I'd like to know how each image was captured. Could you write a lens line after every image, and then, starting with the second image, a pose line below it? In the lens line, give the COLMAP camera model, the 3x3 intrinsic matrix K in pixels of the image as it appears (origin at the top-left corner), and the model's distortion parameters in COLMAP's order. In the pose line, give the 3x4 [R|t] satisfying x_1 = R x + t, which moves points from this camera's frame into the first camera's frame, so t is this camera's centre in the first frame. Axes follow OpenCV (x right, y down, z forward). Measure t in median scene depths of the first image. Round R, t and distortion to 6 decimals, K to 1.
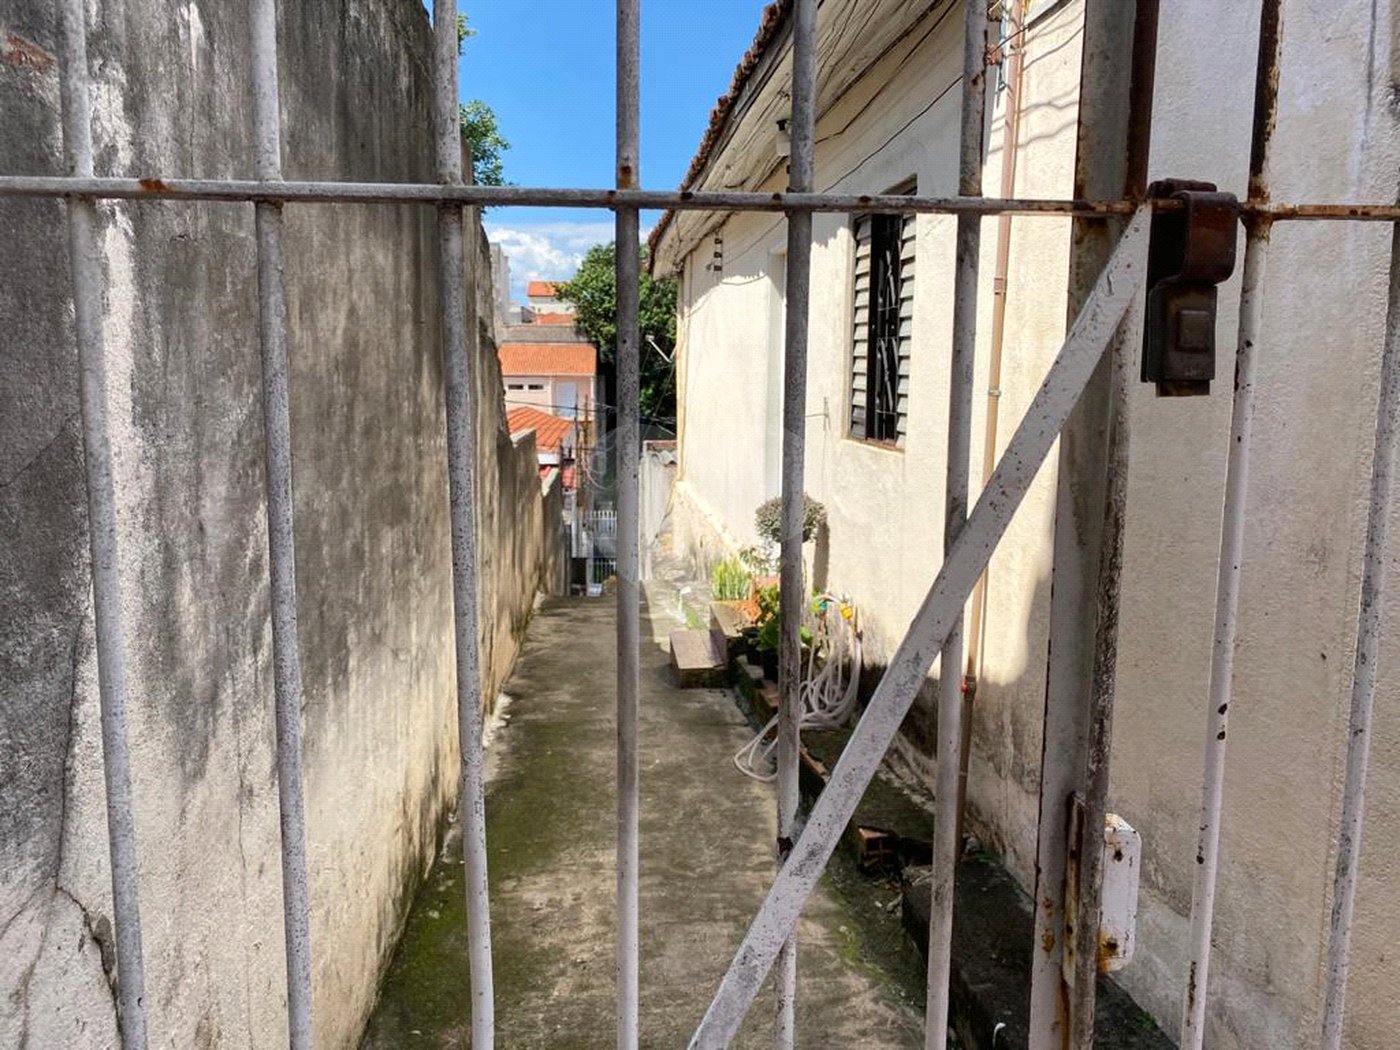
lens RADIAL K [[1063.1, 0, 699.8], [0, 1063.1, 470.4], [0, 0, 1]] dist [0.209625, -0.000513]
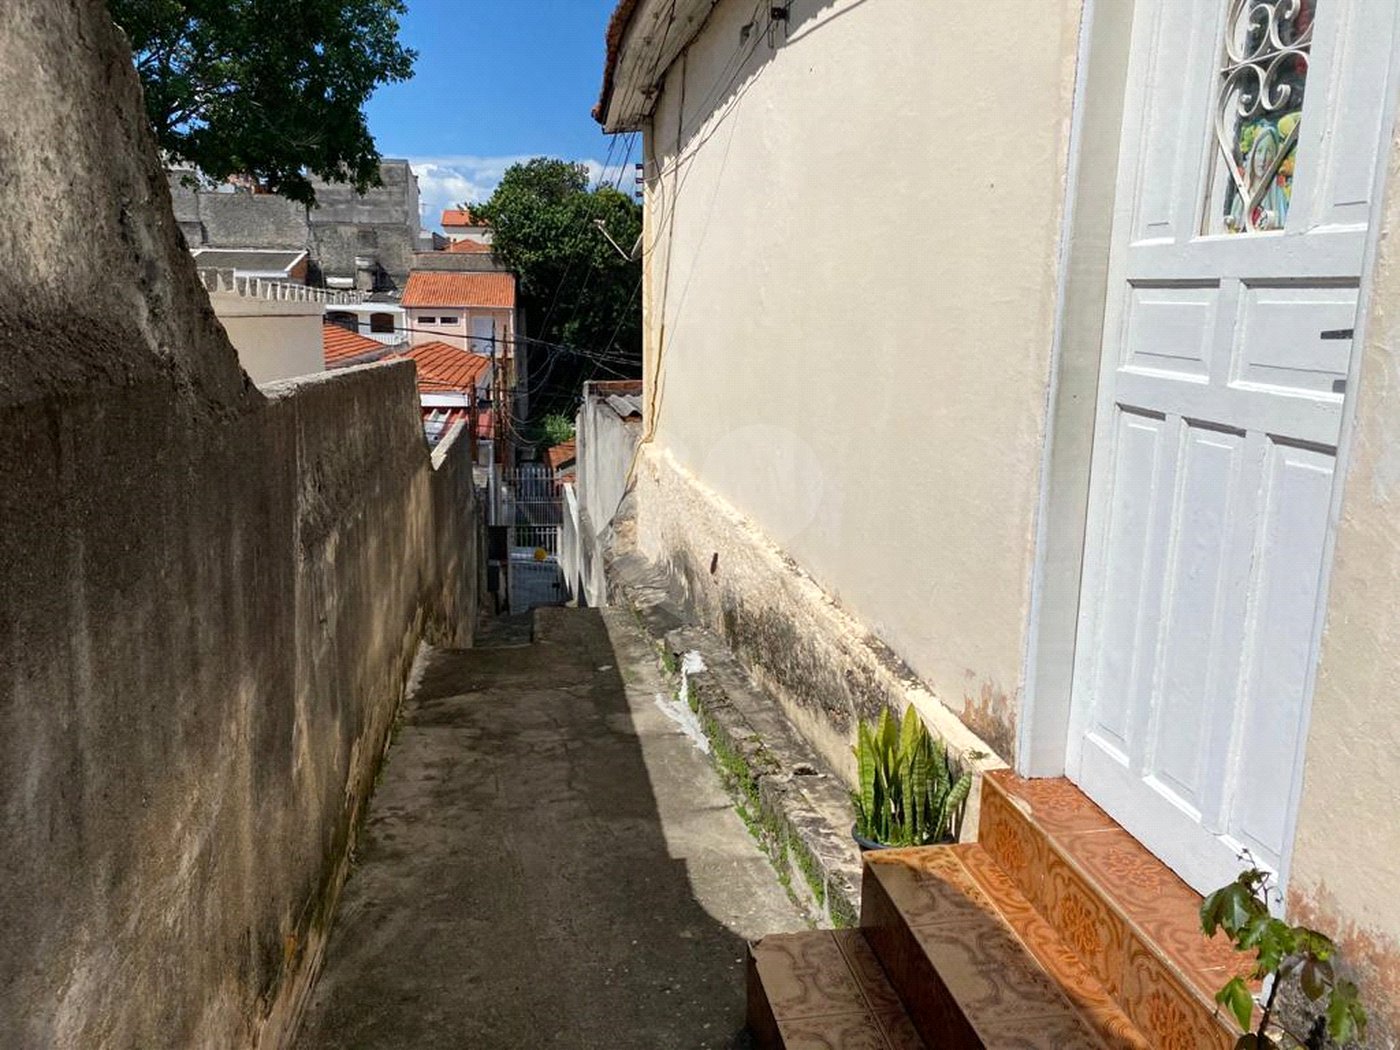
lens RADIAL K [[1077.9, 0, 700.0], [0, 1077.9, 517.1], [0, 0, 1]] dist [0.017989, -0.002977]
pose [[0.997477, -0.001173, 0.070980, -0.012593], [-0.005727, 0.995275, 0.096928, -0.003269], [-0.070759, -0.097090, 0.992757, 0.122774]]
